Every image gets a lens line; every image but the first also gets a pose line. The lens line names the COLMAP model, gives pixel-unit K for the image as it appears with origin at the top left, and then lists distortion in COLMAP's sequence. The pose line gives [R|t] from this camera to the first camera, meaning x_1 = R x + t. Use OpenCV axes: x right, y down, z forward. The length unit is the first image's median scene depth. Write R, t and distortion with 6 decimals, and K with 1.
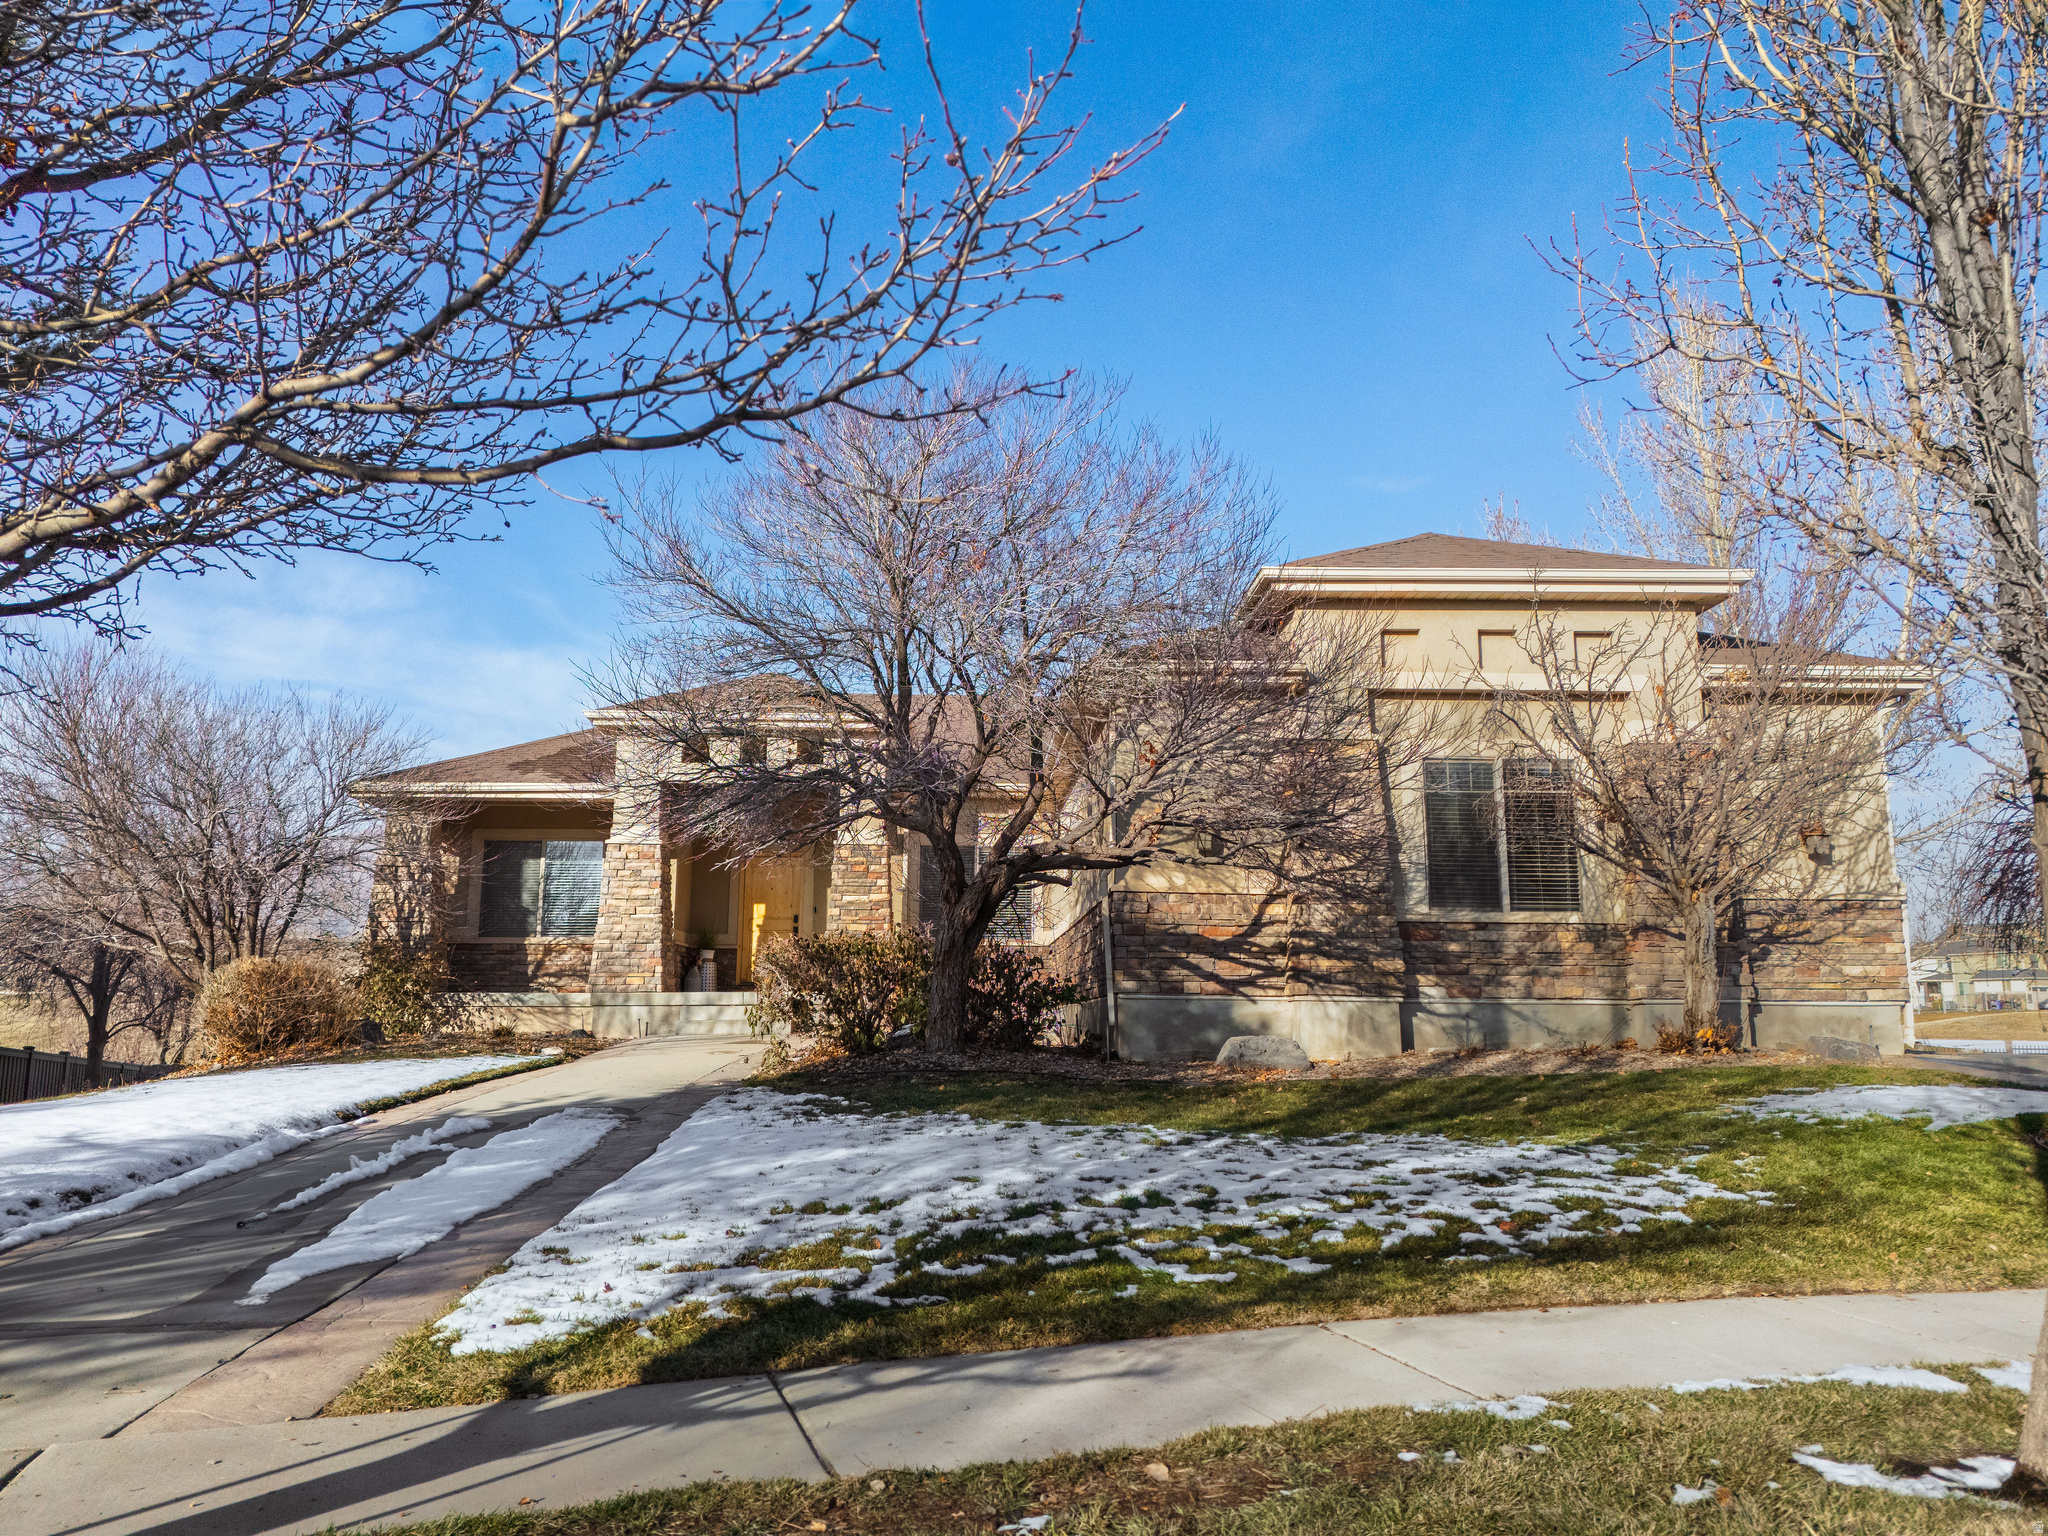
lens RADIAL K [[1498.8, 0, 1019.0], [0, 1498.8, 766.0], [0, 0, 1]] dist [0.082600, -0.066262]
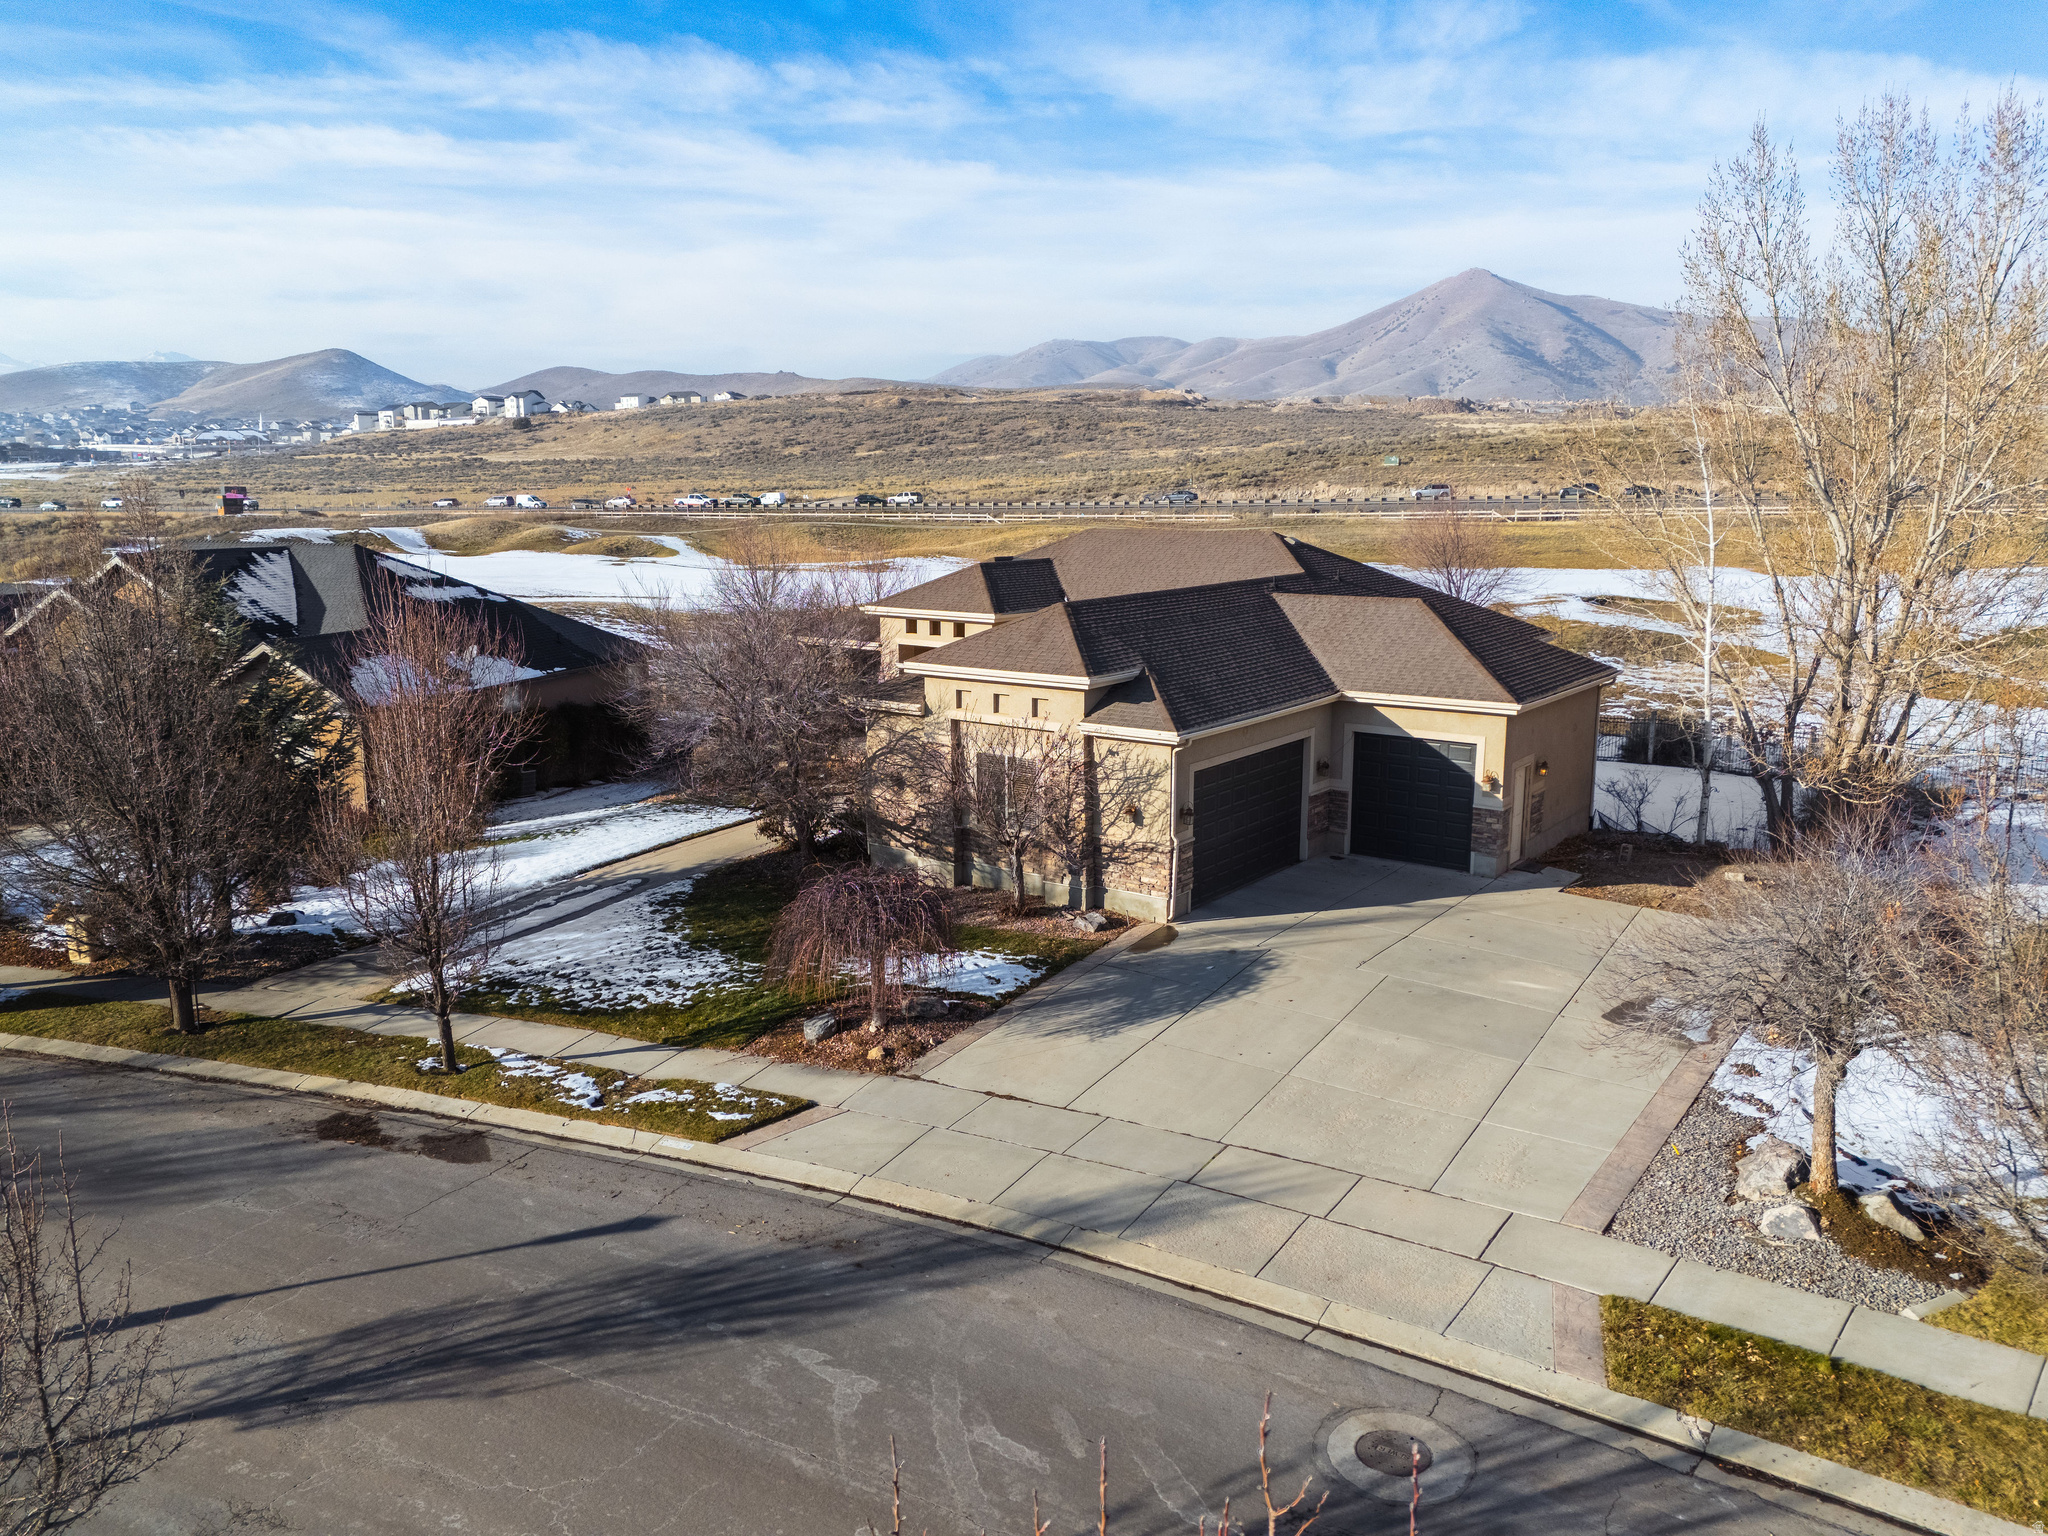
lens RADIAL K [[1498.8, 0, 1024.9], [0, 1498.8, 767.0], [0, 0, 1]] dist [0.082600, -0.066262]
pose [[0.777161, 0.114767, -0.618749, 1.570524], [0.113968, 0.941303, 0.317741, -0.621735], [0.618896, -0.317454, 0.718464, -0.430108]]
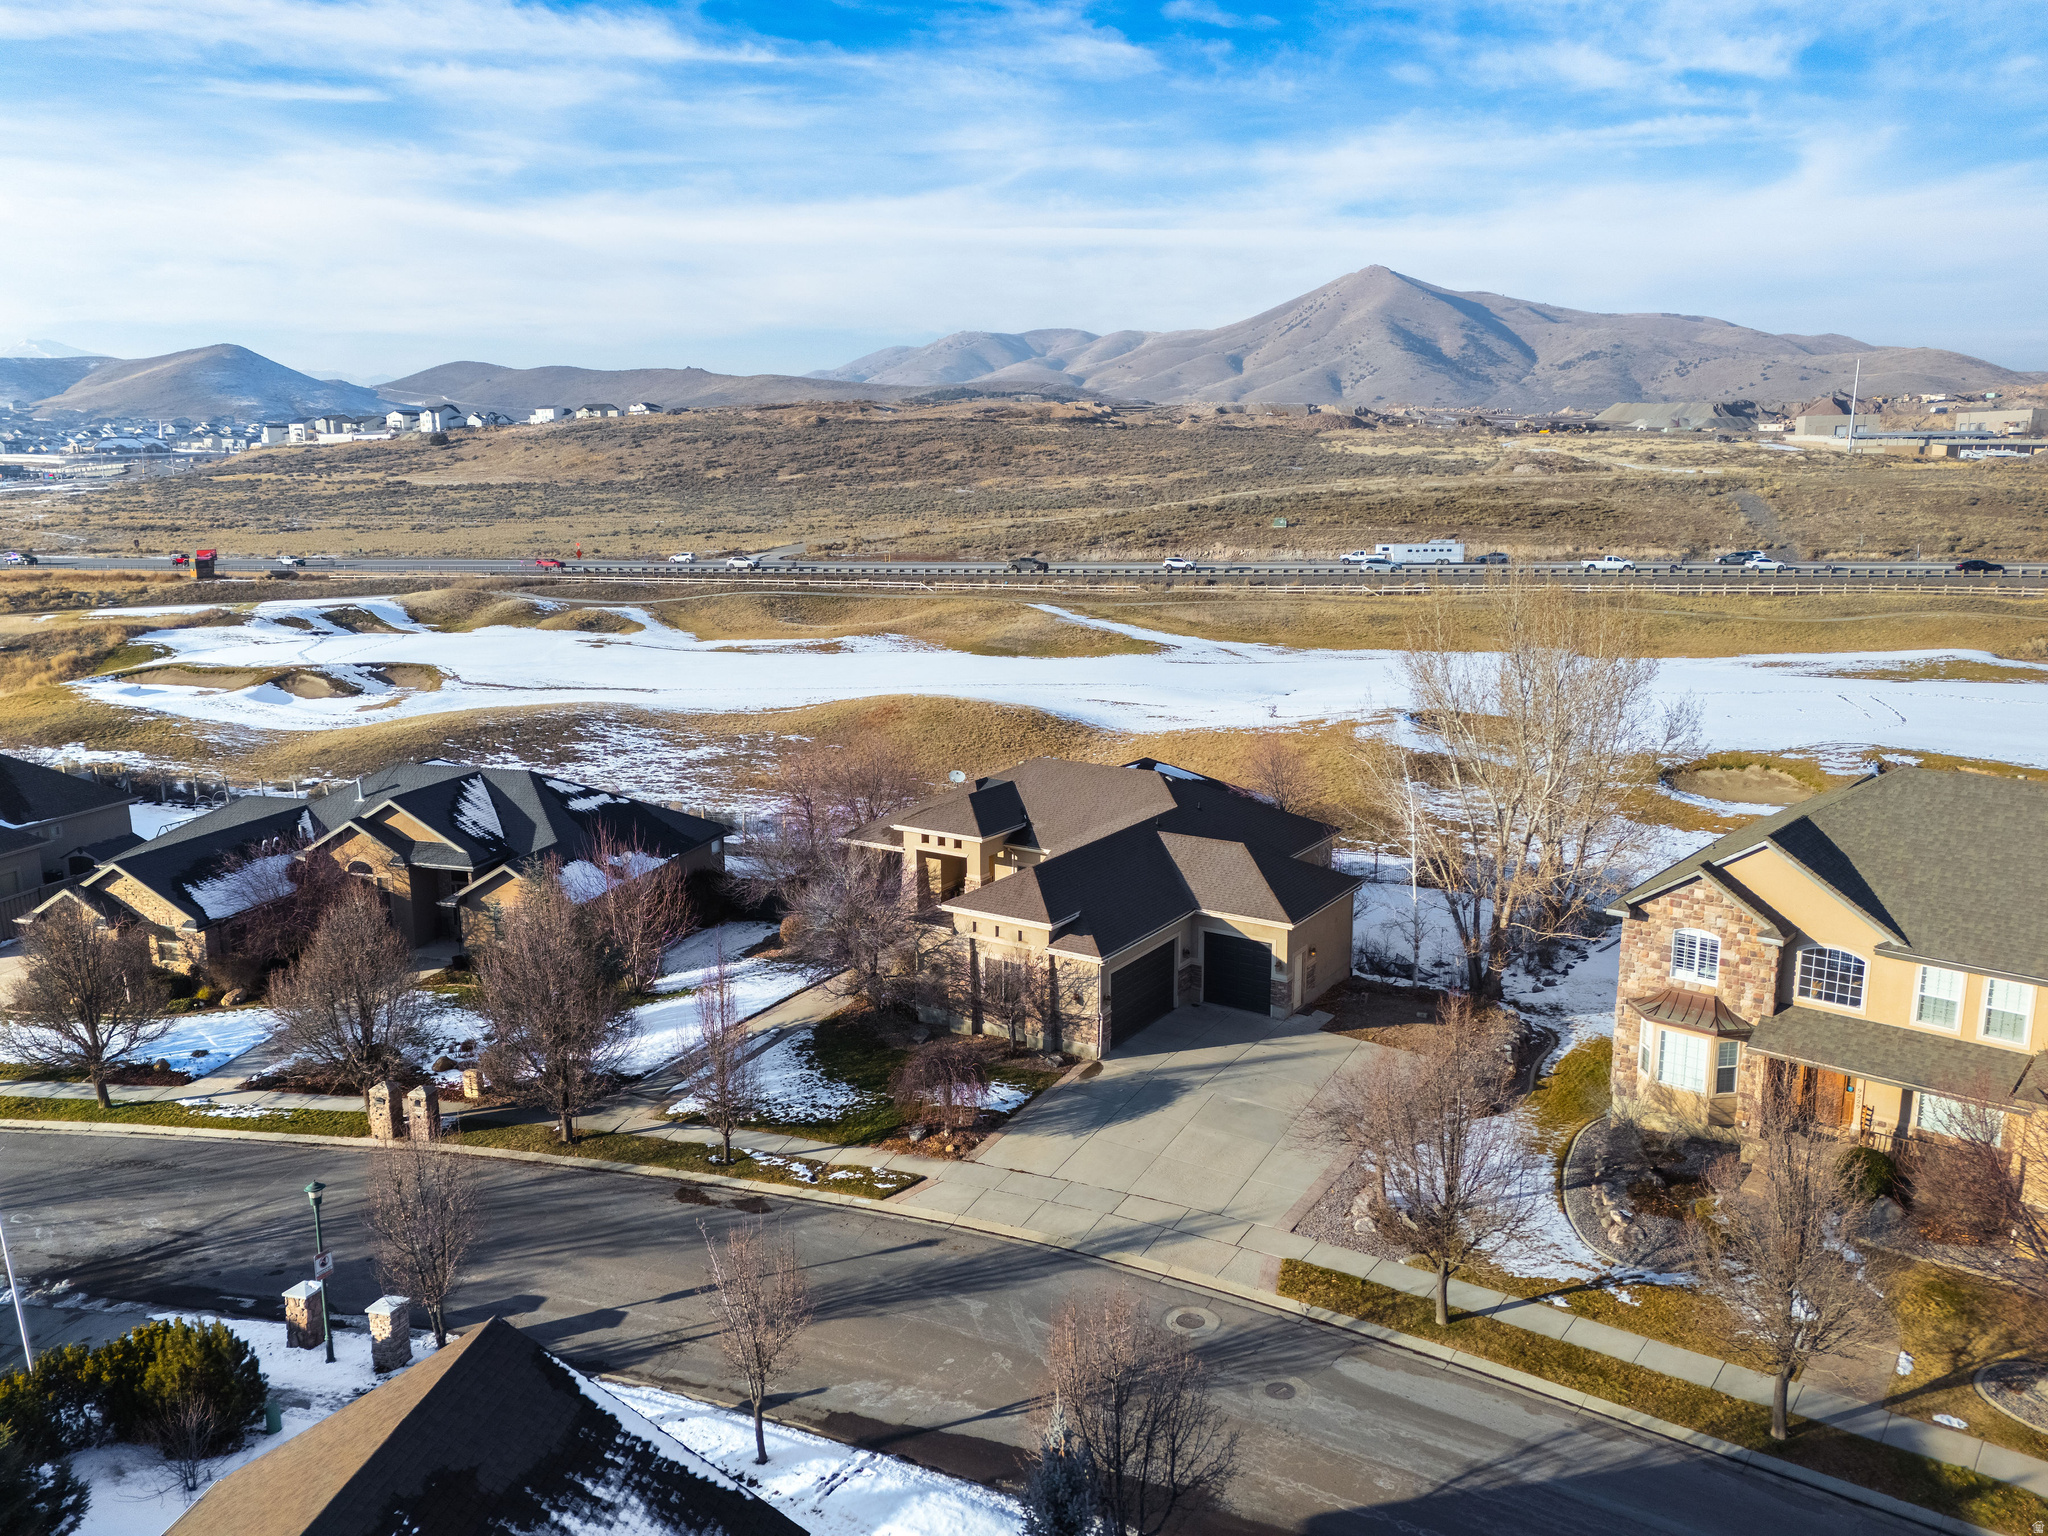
lens RADIAL K [[1498.8, 0, 1022.4], [0, 1498.8, 771.3], [0, 0, 1]] dist [0.082600, -0.066262]
pose [[0.811594, 0.108385, -0.574081, 2.292216], [0.110509, 0.936420, 0.333023, -1.563620], [0.573676, -0.333721, 0.748015, -1.426245]]
